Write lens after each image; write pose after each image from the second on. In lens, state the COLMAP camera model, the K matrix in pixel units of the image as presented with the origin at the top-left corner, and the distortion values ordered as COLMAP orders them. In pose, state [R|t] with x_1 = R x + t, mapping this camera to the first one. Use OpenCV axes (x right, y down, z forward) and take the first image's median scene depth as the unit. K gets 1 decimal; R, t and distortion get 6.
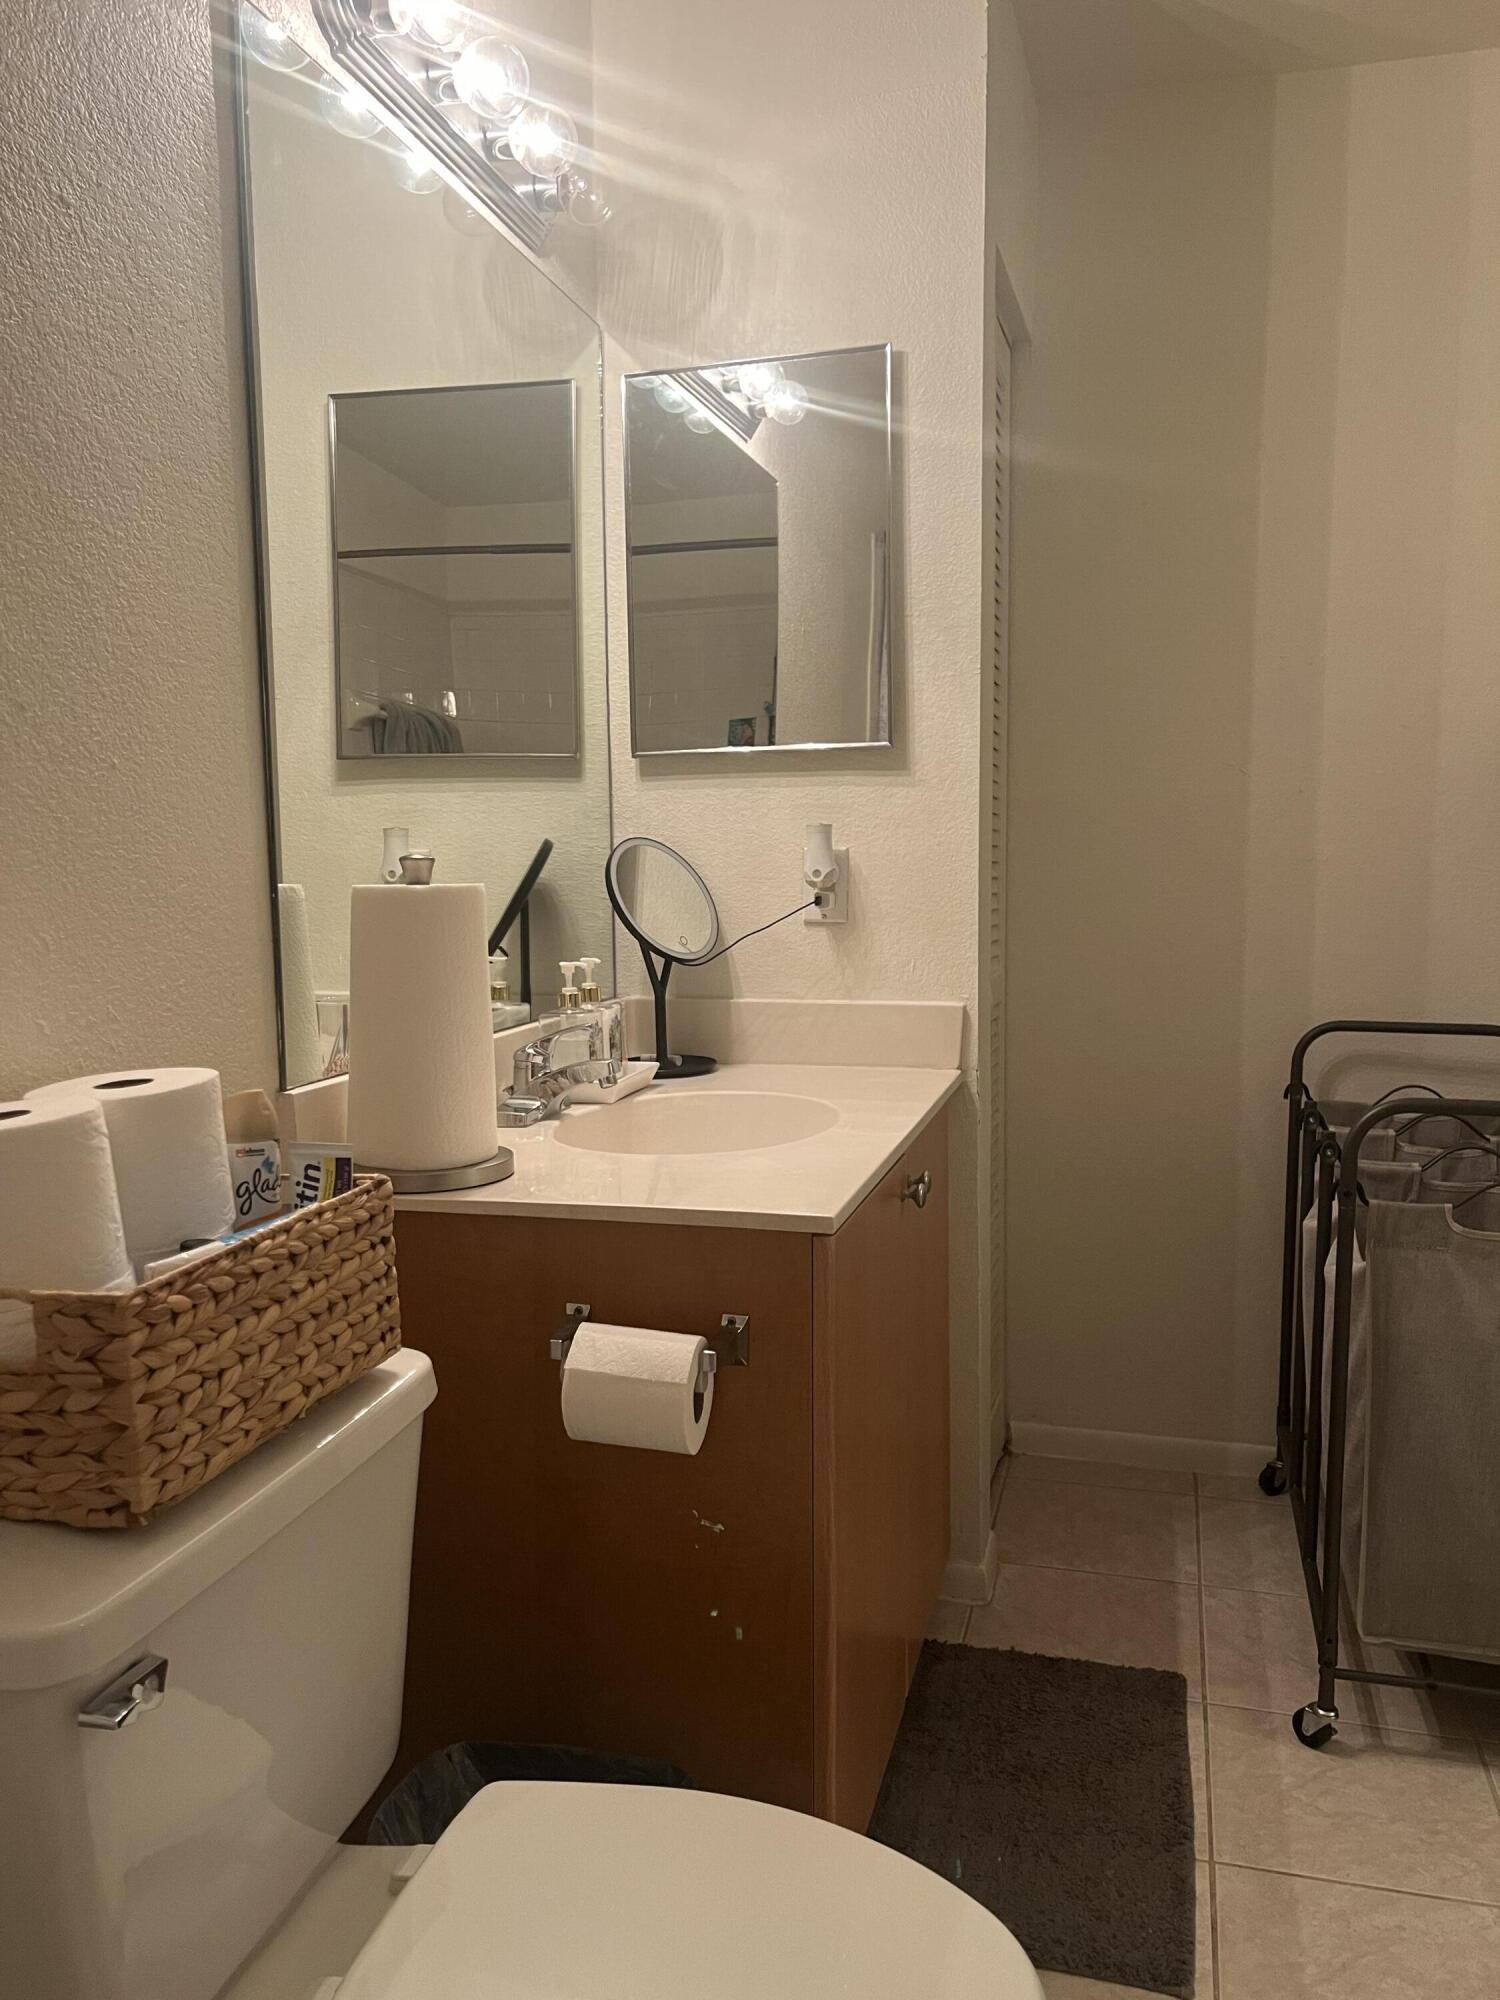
lens RADIAL K [[1451.7, 0, 750.0], [0, 1451.7, 1000.0], [0, 0, 1]] dist [0.030220, -0.030999]
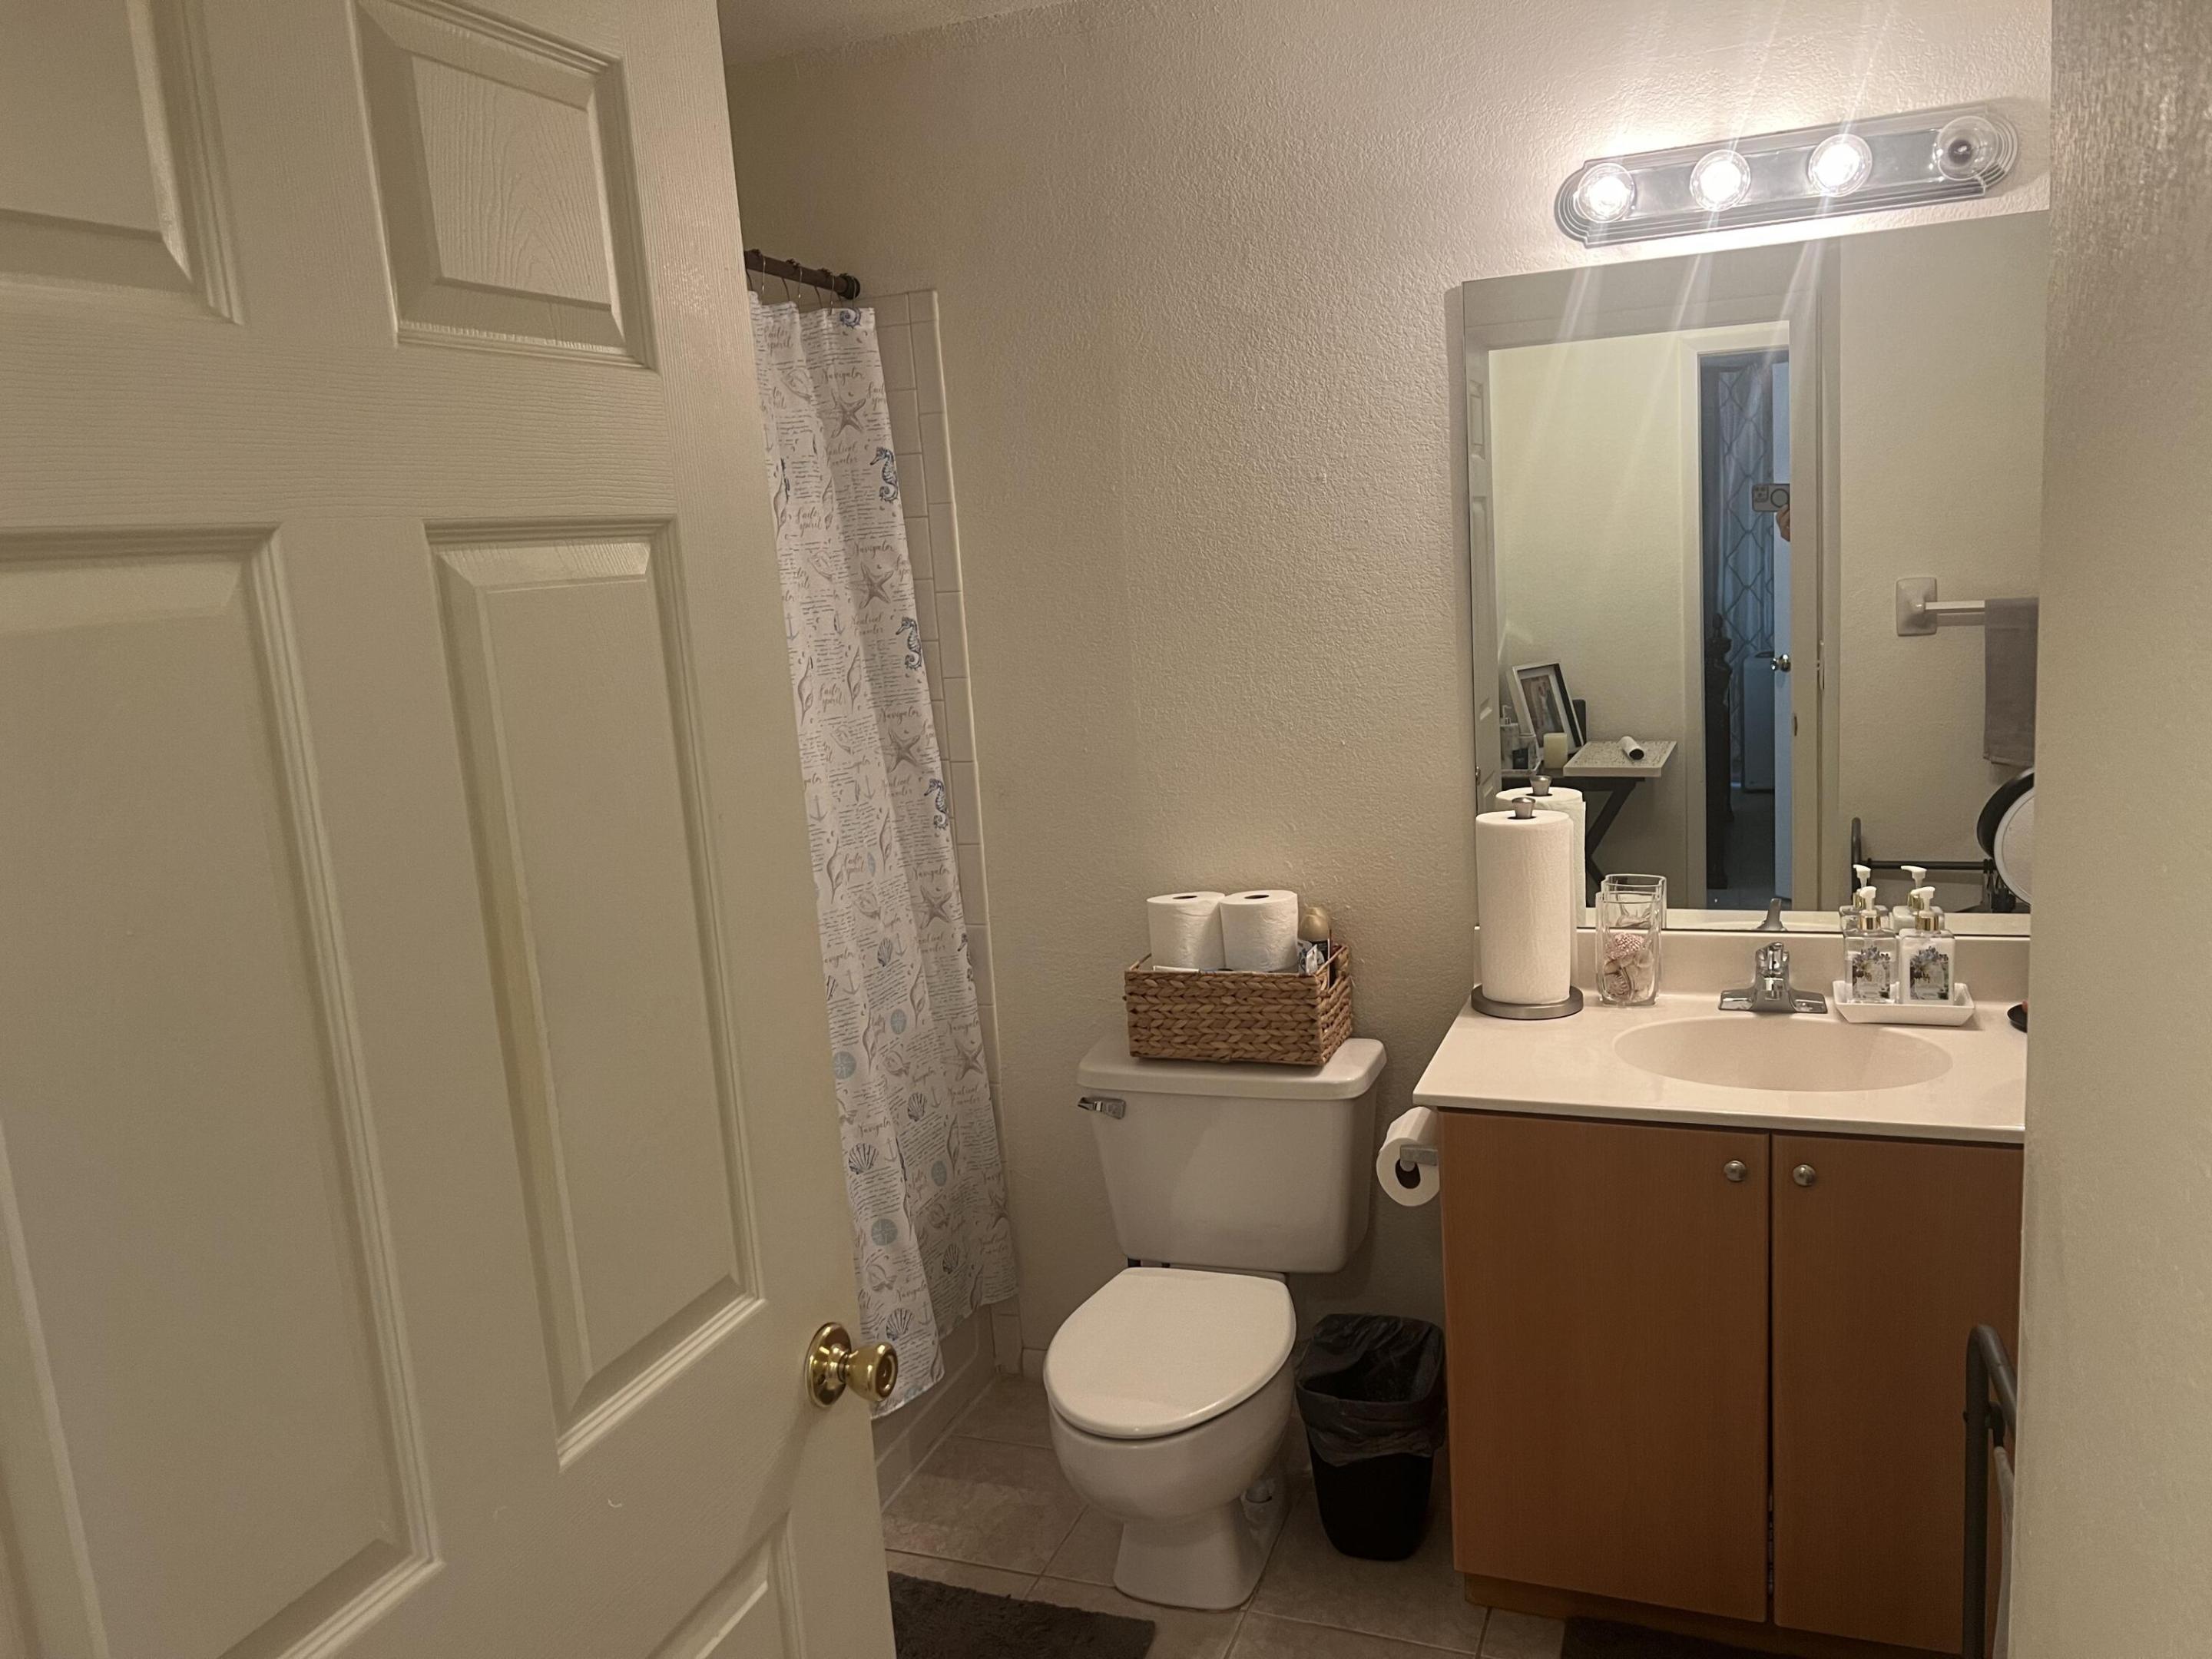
lens RADIAL K [[1605.6, 0, 1106.0], [0, 1605.6, 829.5], [0, 0, 1]] dist [0.030220, -0.030999]
pose [[-0.086634, 0.181205, -0.979622, 1.985554], [-0.029671, 0.982414, 0.184345, -0.491772], [0.995798, 0.045037, -0.079733, 0.943605]]
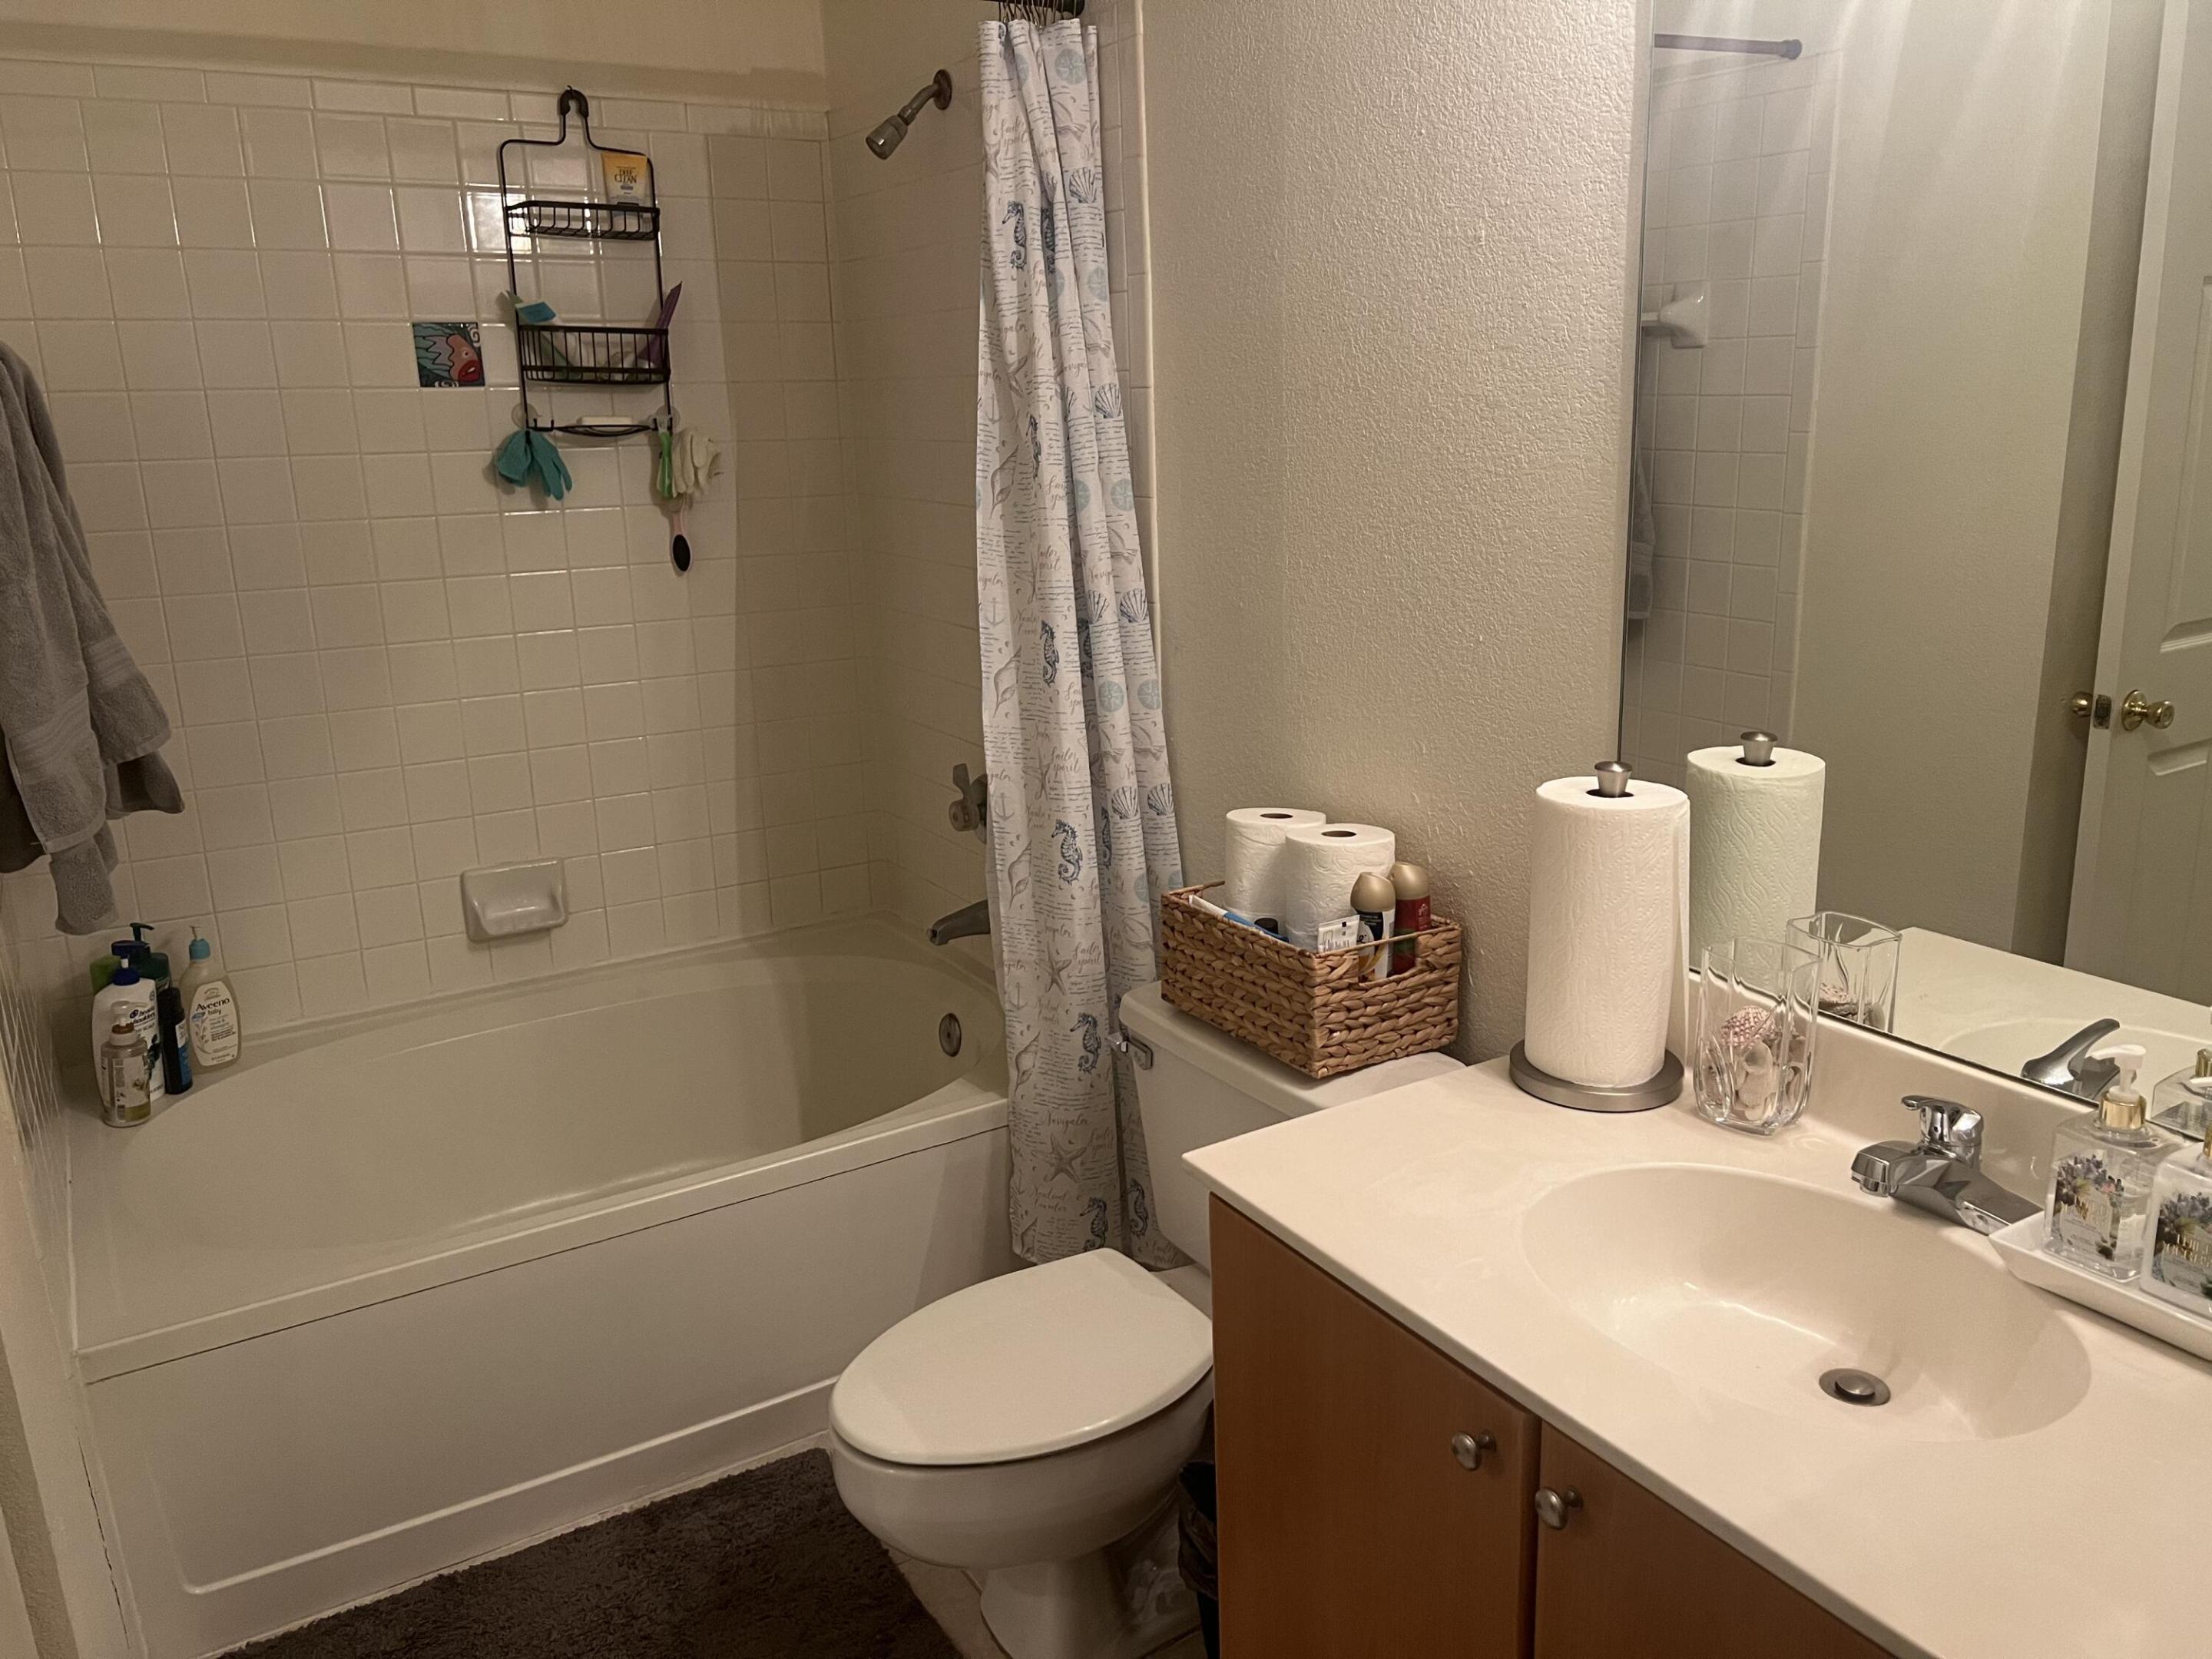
lens RADIAL K [[1650.0, 0, 1106.0], [0, 1650.0, 829.5], [0, 0, 1]] dist [-0.006790, -0.001161]
pose [[-0.672865, 0.225396, -0.704592, 1.047120], [-0.029790, 0.943425, 0.330245, -0.548546], [0.739166, 0.243200, -0.628083, 1.948142]]
